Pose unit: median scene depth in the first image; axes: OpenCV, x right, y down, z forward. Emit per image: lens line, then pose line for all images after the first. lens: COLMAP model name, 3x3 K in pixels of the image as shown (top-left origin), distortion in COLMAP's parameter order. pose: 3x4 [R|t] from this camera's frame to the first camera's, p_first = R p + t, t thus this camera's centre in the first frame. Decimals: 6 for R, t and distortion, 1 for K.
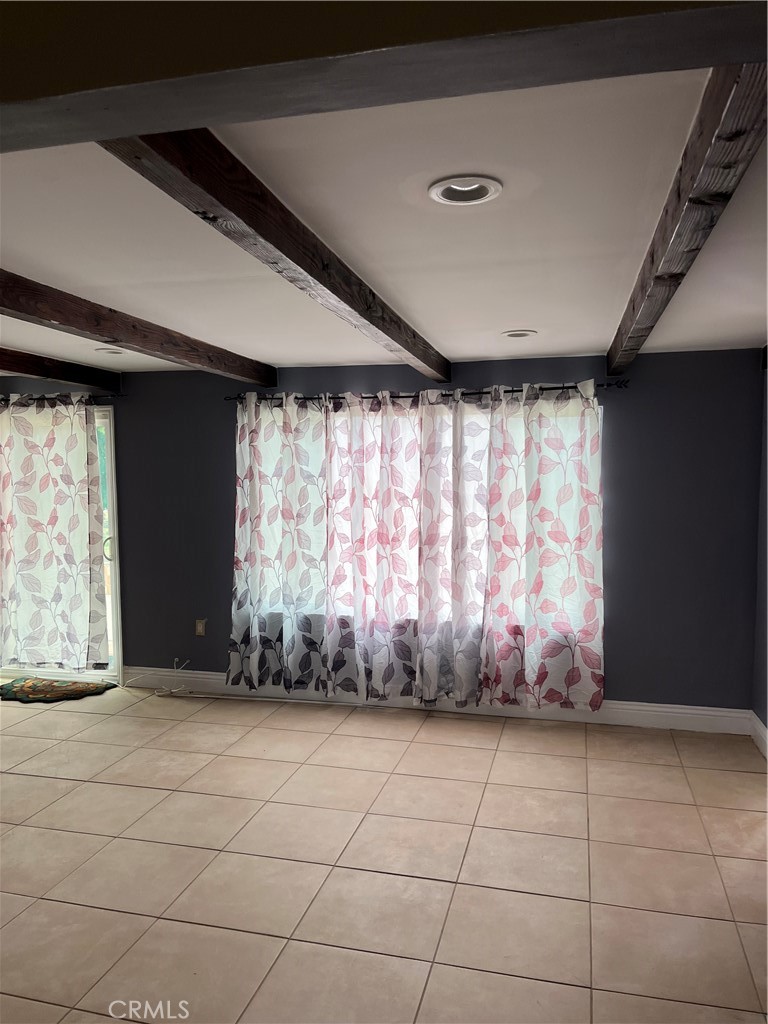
lens RADIAL K [[779.0, 0, 364.7], [0, 779.0, 518.1], [0, 0, 1]] dist [0.065103, -0.086645]
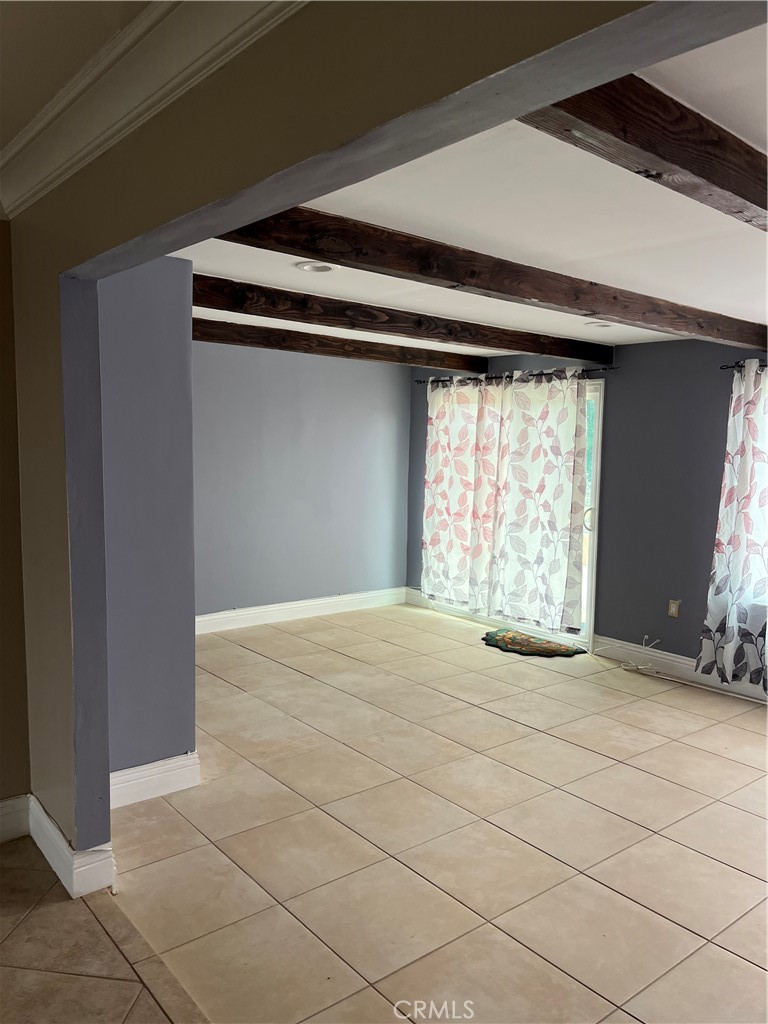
lens RADIAL K [[779.0, 0, 374.1], [0, 779.0, 518.4], [0, 0, 1]] dist [0.065103, -0.086645]
pose [[0.805798, 0.081986, -0.586488, 0.055829], [-0.065220, 0.996632, 0.049711, 0.006289], [0.588588, -0.001806, 0.808431, 0.003245]]
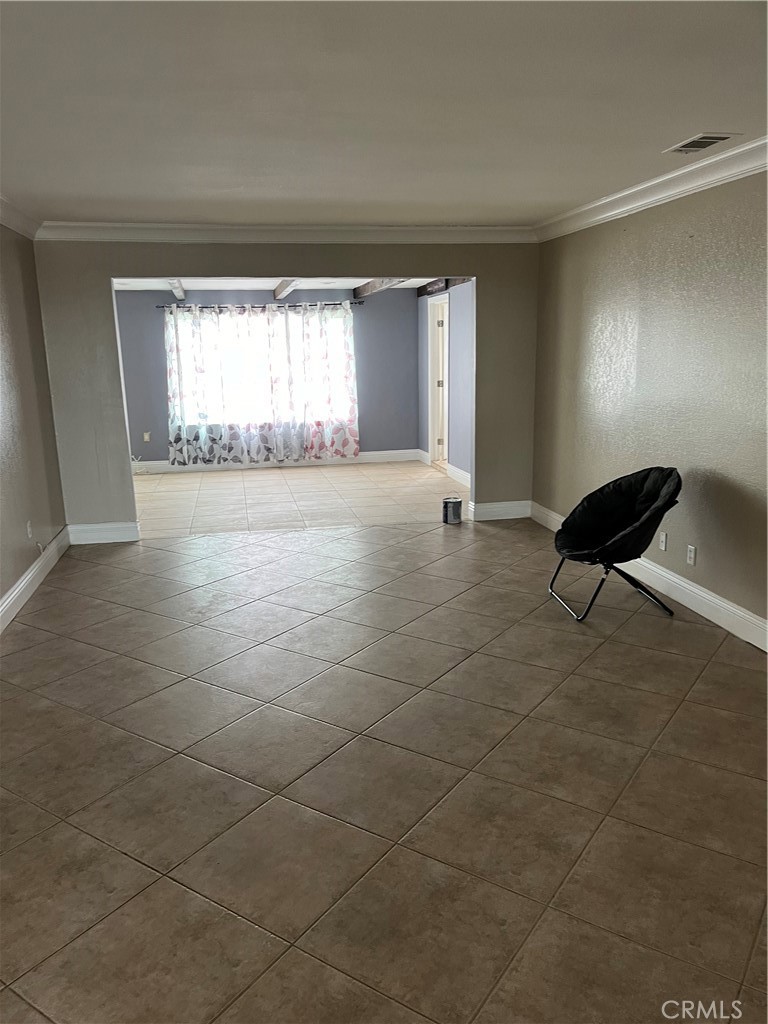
lens RADIAL K [[779.0, 0, 381.6], [0, 779.0, 512.4], [0, 0, 1]] dist [0.065103, -0.086645]
pose [[0.896471, -0.104664, 0.430565, -0.571546], [0.049662, 0.989313, 0.137088, 0.100969], [-0.440312, -0.101513, 0.892088, -0.945950]]
